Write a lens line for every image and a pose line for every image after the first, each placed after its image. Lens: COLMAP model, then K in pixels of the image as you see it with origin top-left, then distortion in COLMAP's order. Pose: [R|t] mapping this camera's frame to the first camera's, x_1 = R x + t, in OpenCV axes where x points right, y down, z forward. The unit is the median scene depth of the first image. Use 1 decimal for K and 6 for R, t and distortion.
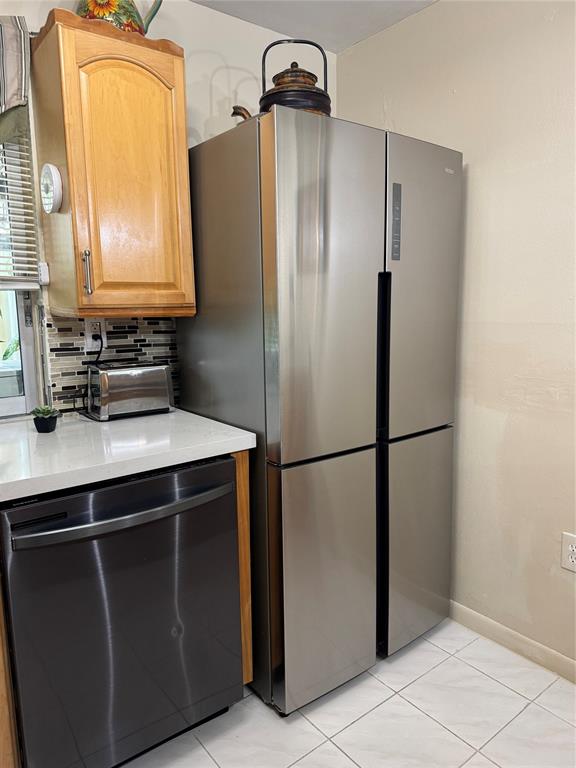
lens RADIAL K [[536.7, 0, 291.6], [0, 536.7, 389.6], [0, 0, 1]] dist [0.093715, -0.134785]
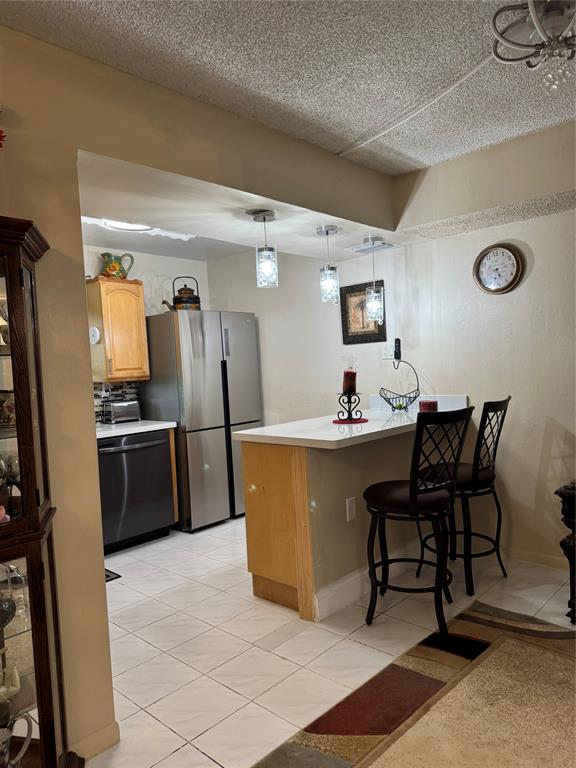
lens RADIAL K [[536.7, 0, 291.6], [0, 536.7, 389.6], [0, 0, 1]] dist [0.093715, -0.134785]
pose [[0.987807, -0.047764, 0.148176, 0.102631], [0.064907, 0.991461, -0.113099, 0.244144], [-0.141509, 0.121338, 0.982473, -1.616430]]
